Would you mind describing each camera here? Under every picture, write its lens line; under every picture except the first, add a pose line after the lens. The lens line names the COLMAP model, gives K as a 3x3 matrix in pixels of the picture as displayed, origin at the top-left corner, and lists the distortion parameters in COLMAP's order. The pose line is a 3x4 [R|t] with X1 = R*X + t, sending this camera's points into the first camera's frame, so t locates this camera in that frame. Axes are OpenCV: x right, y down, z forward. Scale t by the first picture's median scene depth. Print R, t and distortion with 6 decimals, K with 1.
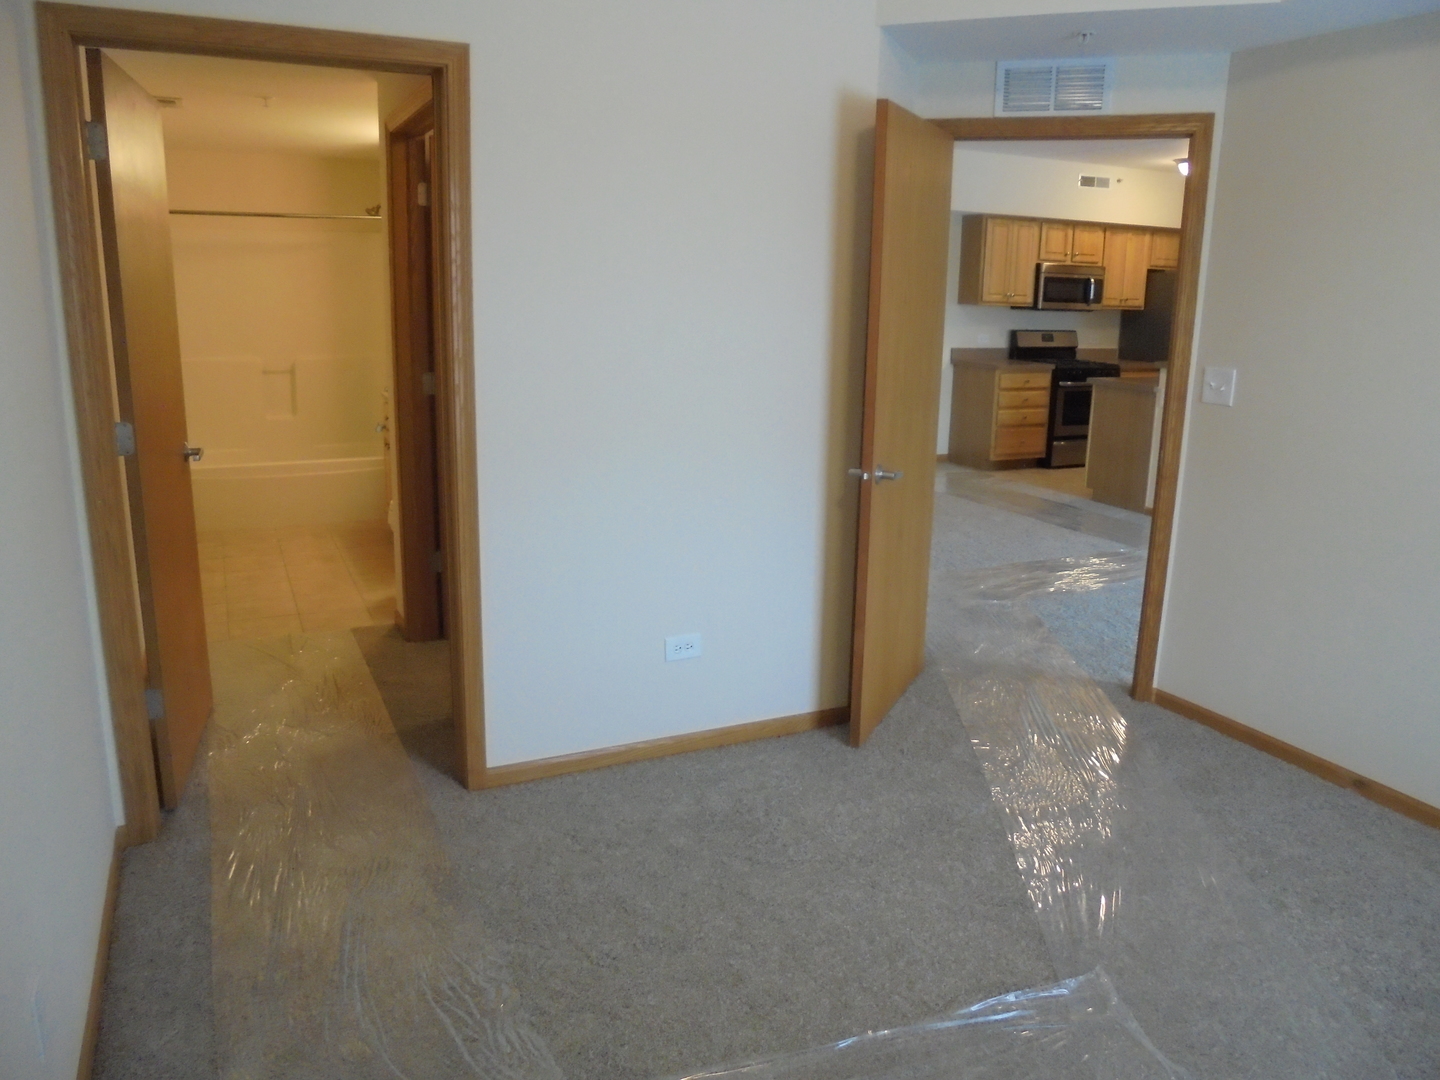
lens RADIAL K [[1084.3, 0, 721.4], [0, 1084.3, 543.7], [0, 0, 1]] dist [-0.128030, 0.102272]
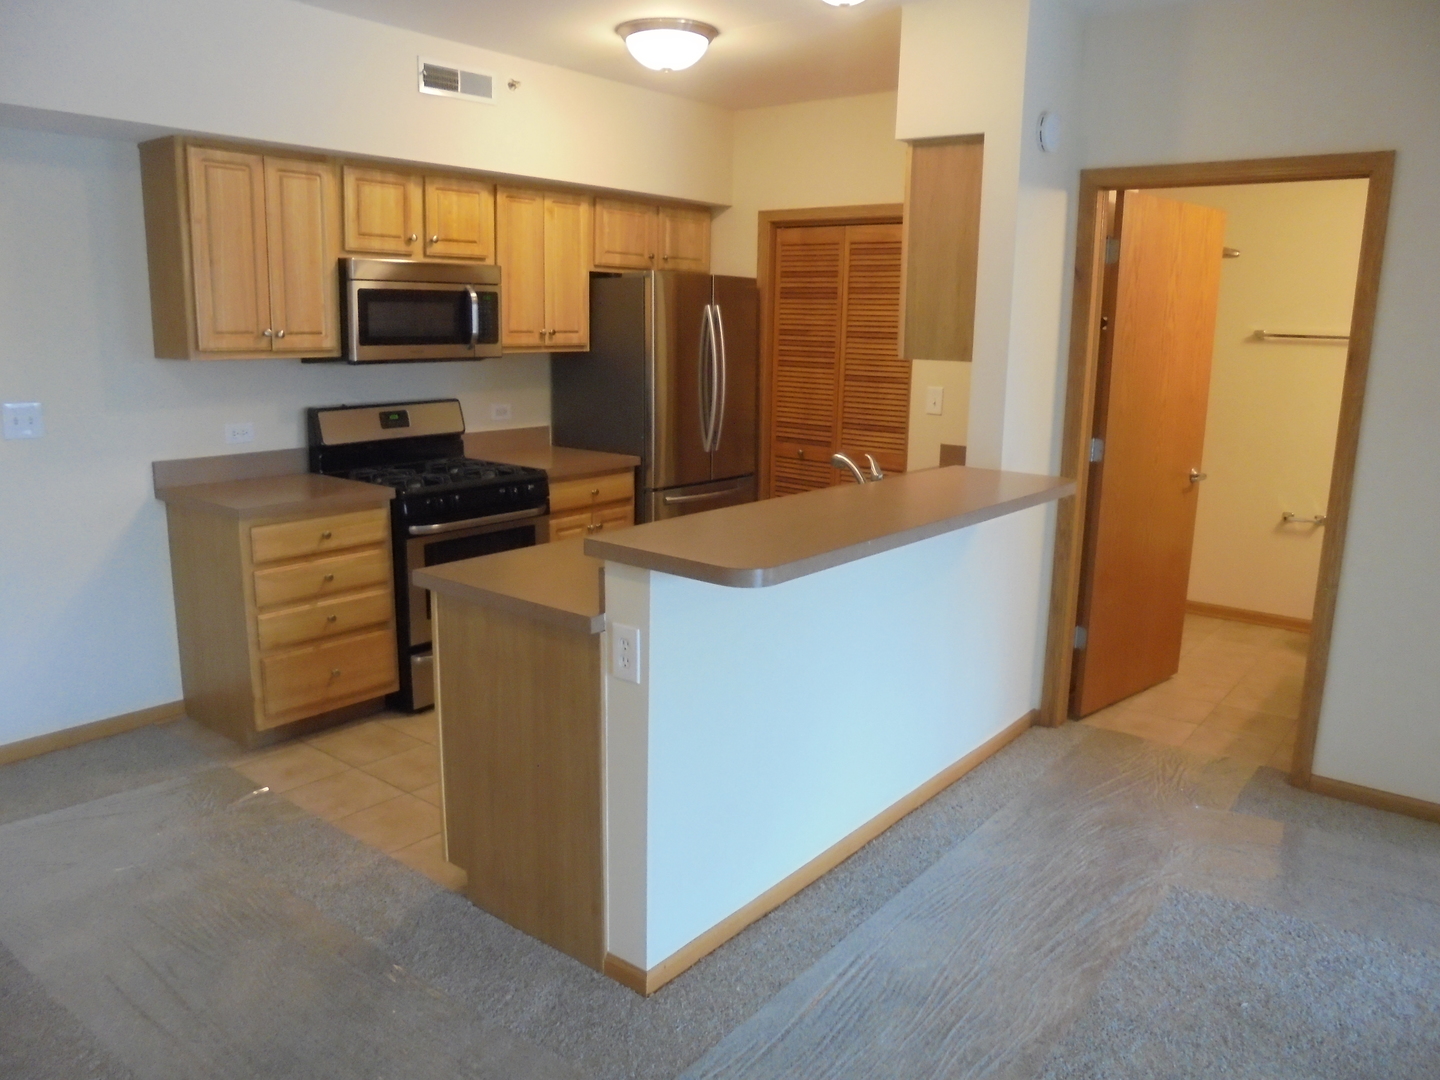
lens RADIAL K [[1084.3, 0, 721.4], [0, 1084.3, 543.7], [0, 0, 1]] dist [-0.128030, 0.102272]
pose [[0.899316, -0.089901, 0.427959, 0.242459], [0.097727, 0.995206, 0.003699, -0.133527], [-0.426241, 0.038497, 0.903790, 0.546211]]
